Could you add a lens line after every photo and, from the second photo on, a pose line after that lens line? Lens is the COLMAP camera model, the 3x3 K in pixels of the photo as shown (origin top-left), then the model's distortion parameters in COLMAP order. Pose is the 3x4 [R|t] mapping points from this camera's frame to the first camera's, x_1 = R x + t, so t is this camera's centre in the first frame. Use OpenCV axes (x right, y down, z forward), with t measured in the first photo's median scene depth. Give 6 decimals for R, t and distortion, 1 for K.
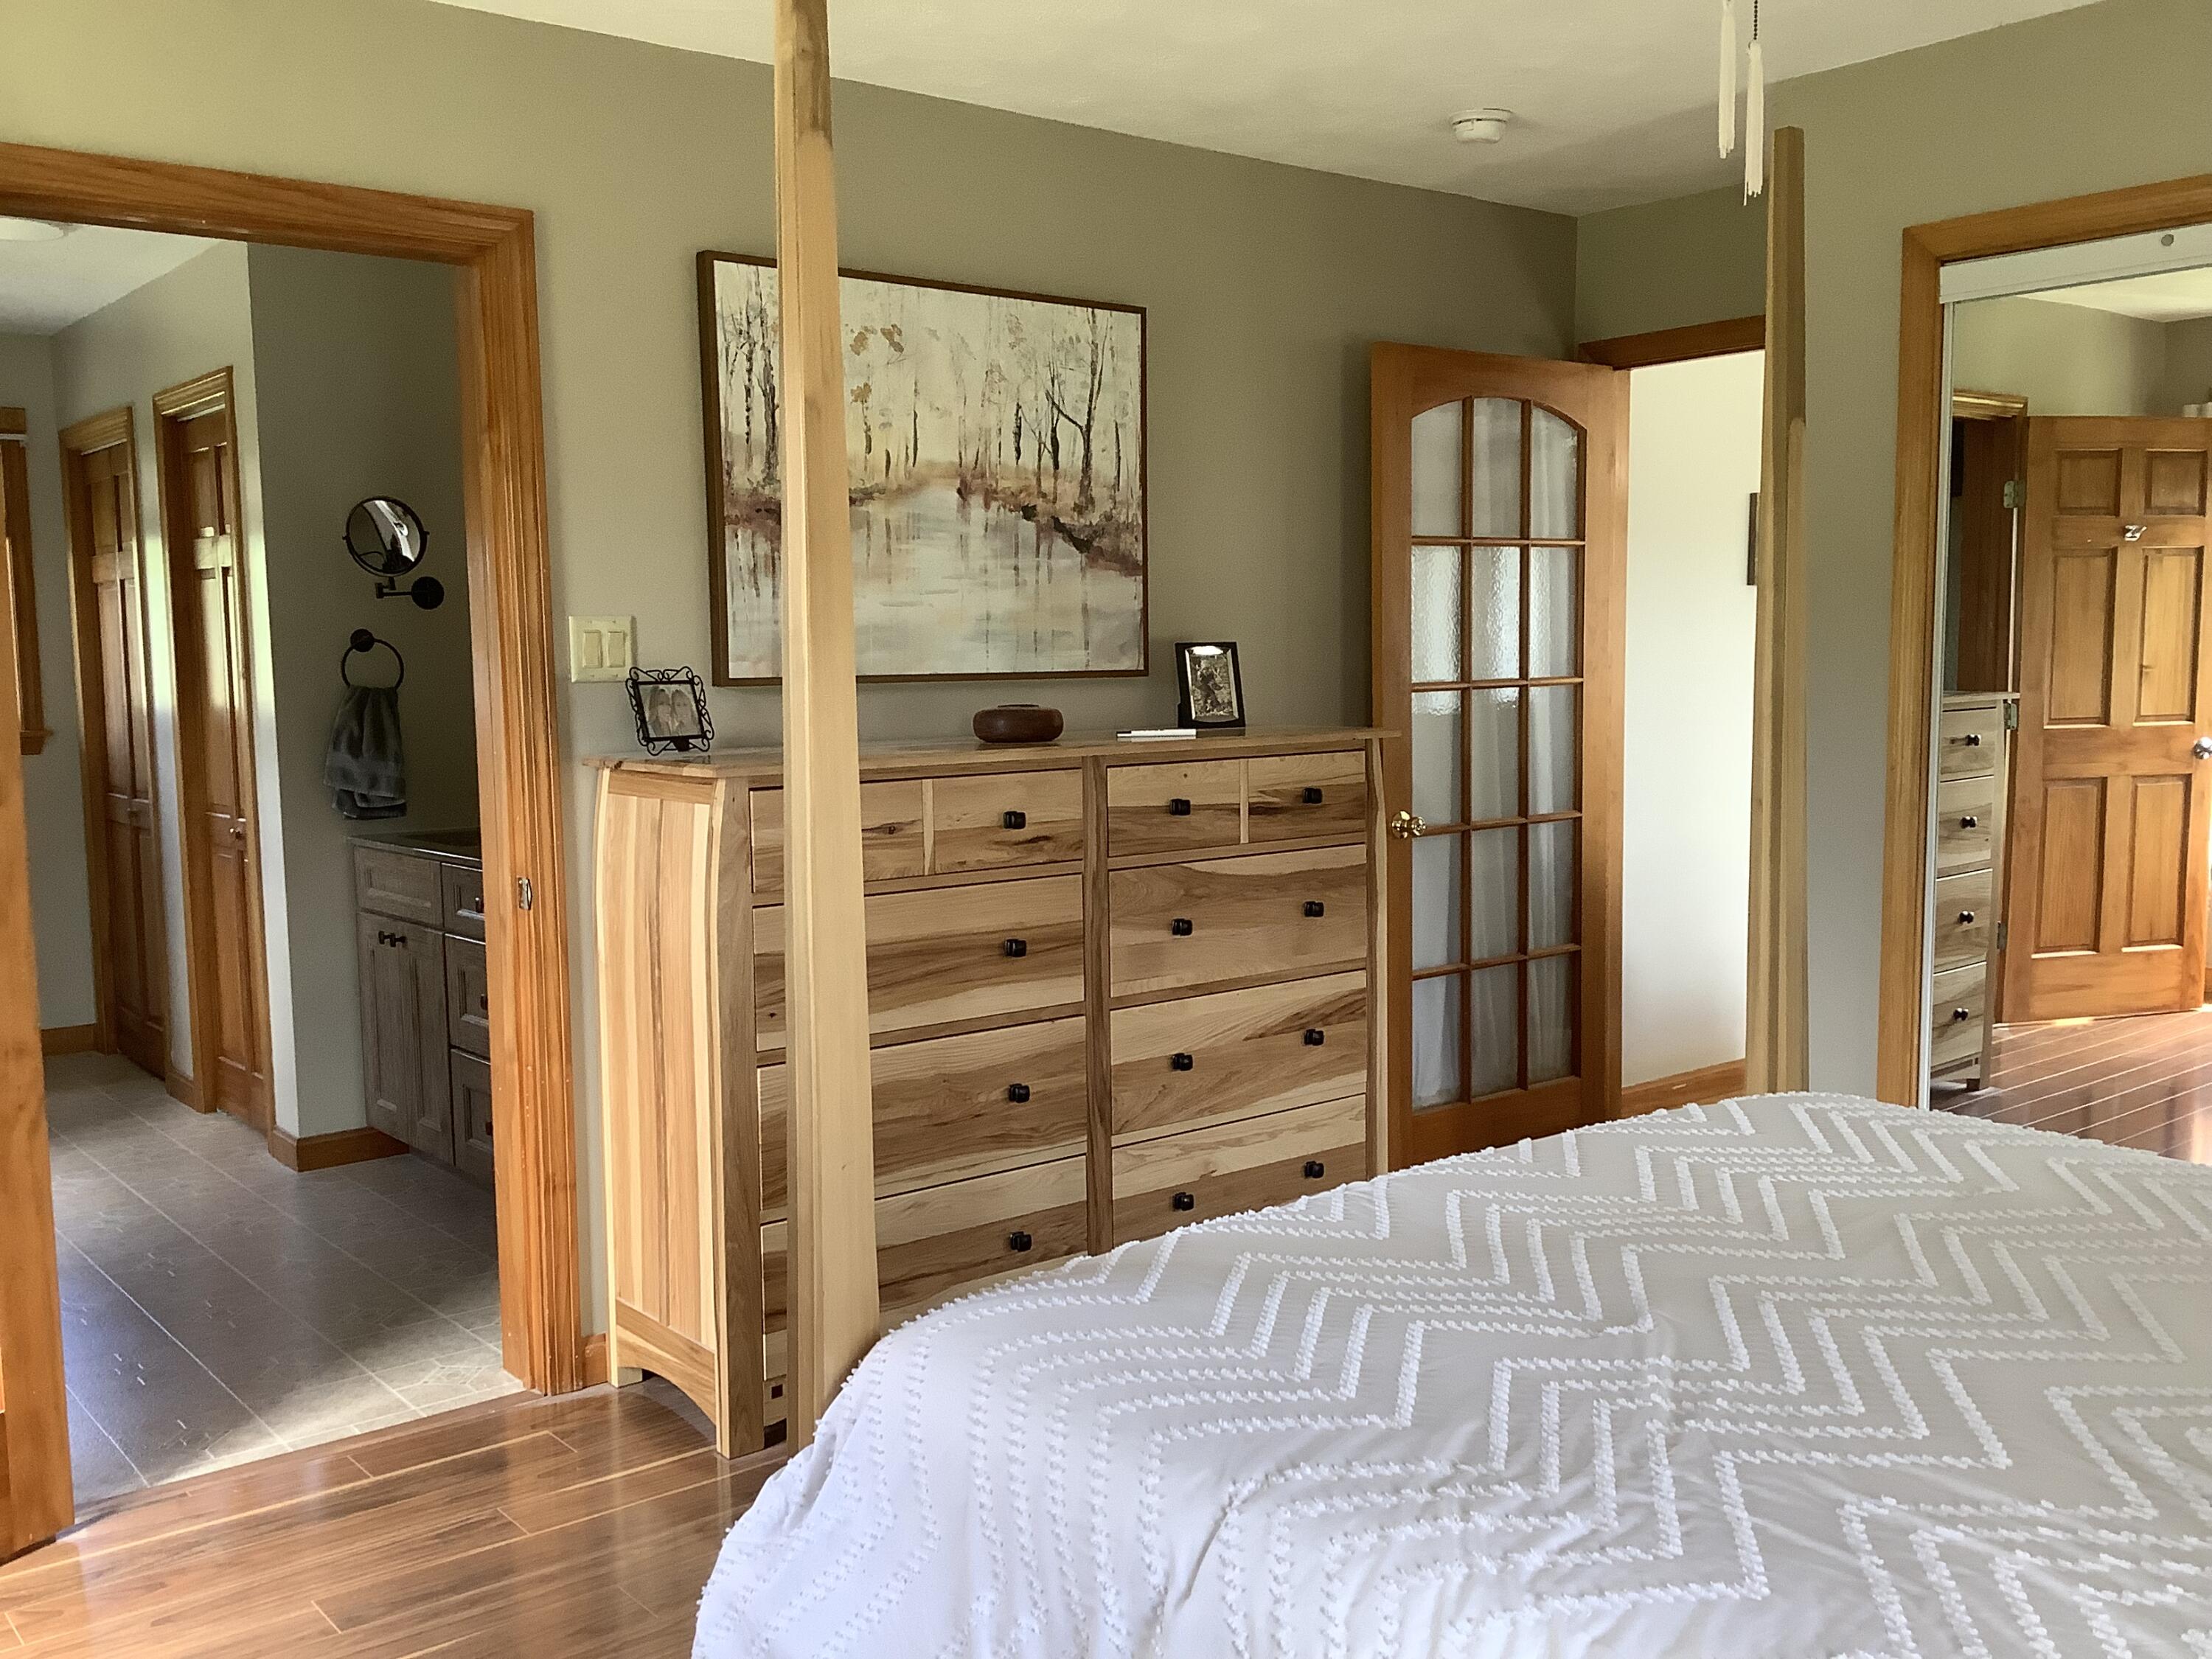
lens RADIAL K [[2018.6, 0, 1118.2], [0, 2018.6, 823.6], [0, 0, 1]] dist [0.130474, -0.261315]
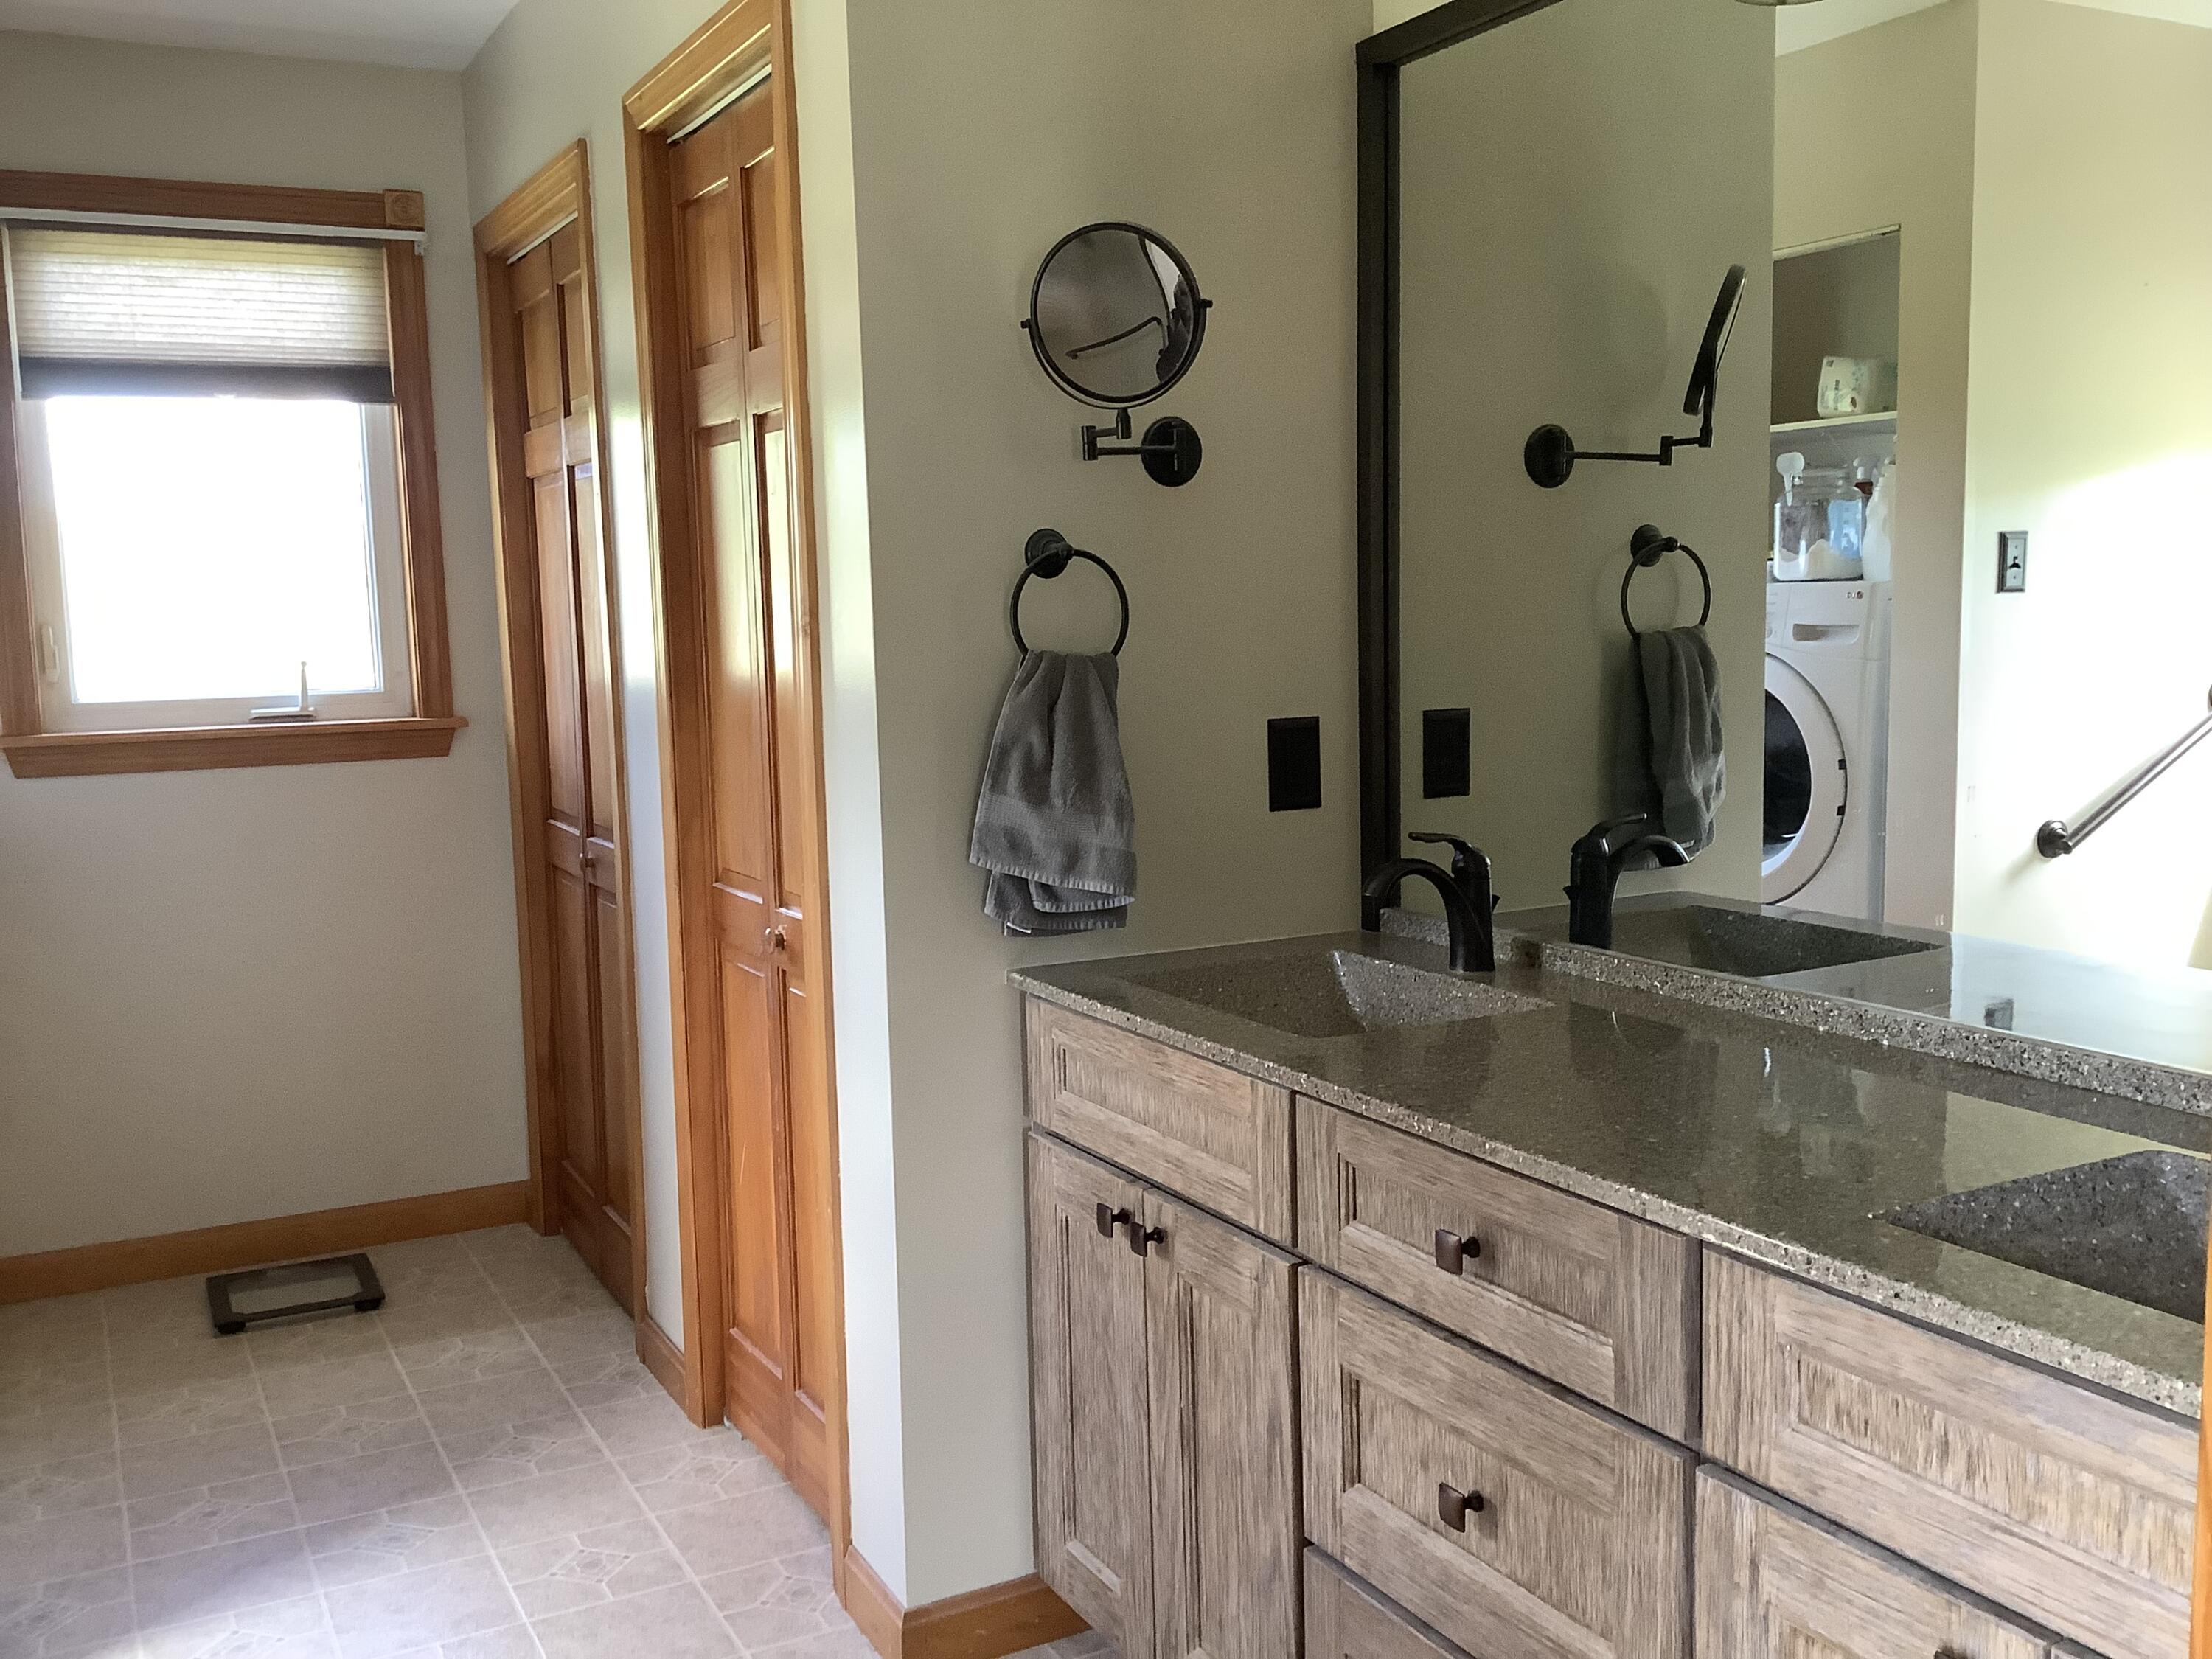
lens RADIAL K [[2018.6, 0, 1118.2], [0, 2018.6, 823.6], [0, 0, 1]] dist [0.130474, -0.261315]
pose [[0.981791, 0.017171, -0.189187, -0.241957], [-0.012335, 0.999567, 0.026706, -0.037005], [0.189564, -0.023886, 0.981578, 0.500595]]
